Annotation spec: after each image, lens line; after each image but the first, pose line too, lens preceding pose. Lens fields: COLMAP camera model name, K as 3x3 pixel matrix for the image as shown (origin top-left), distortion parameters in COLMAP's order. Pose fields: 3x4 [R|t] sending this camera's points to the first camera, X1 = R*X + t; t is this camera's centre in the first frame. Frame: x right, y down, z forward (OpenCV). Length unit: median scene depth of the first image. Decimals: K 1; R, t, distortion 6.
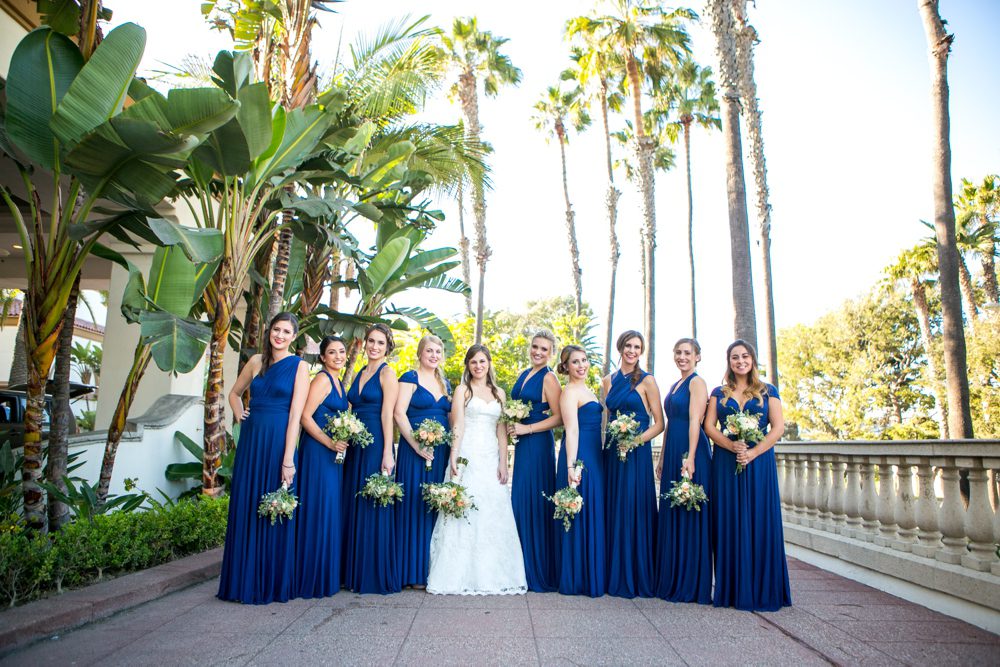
lens RADIAL K [[717.7, 0, 500.0], [0, 717.7, 333.5], [0, 0, 1]] dist [-0.120652, 0.113515]
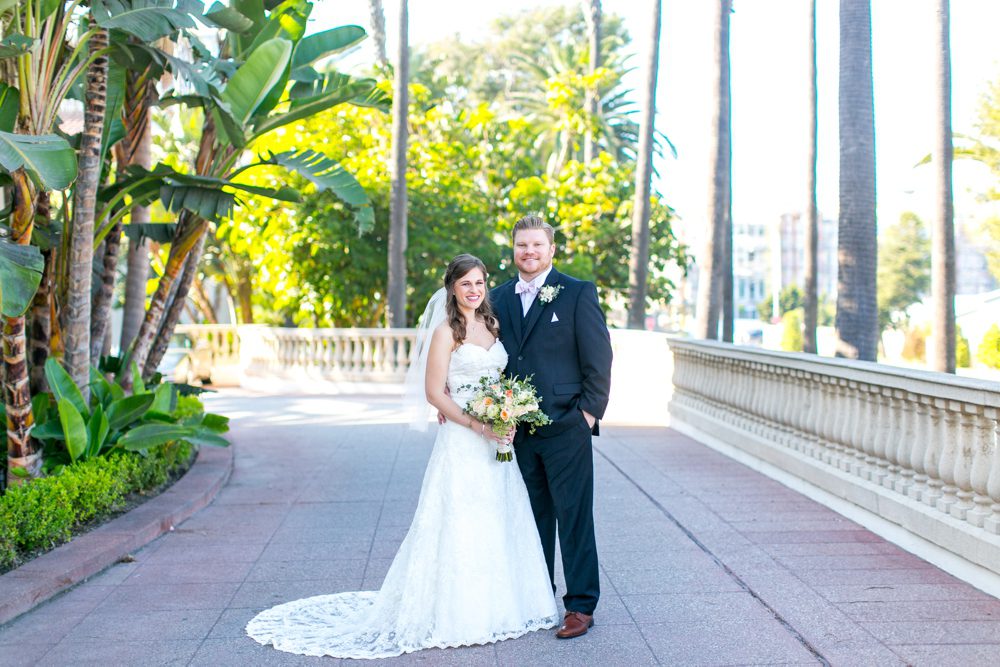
lens RADIAL K [[1615.1, 0, 500.0], [0, 1615.1, 333.5], [0, 0, 1]] dist [0.070207, -0.022414]
pose [[0.999023, -0.033572, 0.028730, 0.007038], [0.027459, 0.981089, 0.191601, -0.203658], [-0.034619, -0.190625, 0.981052, -0.584764]]
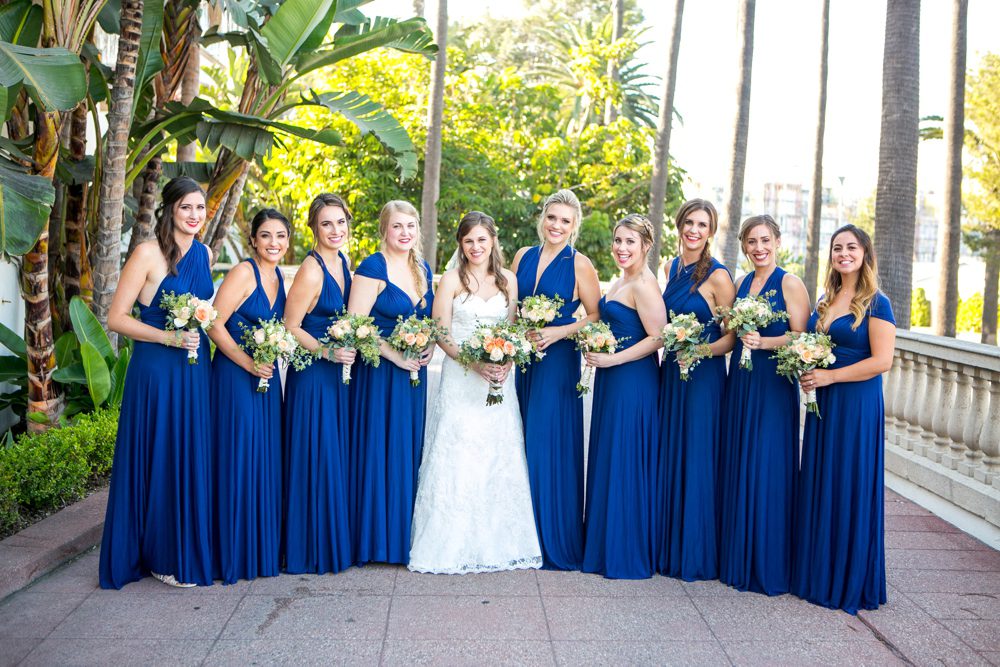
lens RADIAL K [[1345.7, 0, 500.0], [0, 1345.7, 333.5], [0, 0, 1]] dist [0.005499, 0.038160]
pose [[0.999629, 0.003574, 0.026987, -0.029244], [-0.009777, 0.972334, 0.233389, -0.146915], [-0.025407, -0.233567, 0.972009, -0.217760]]
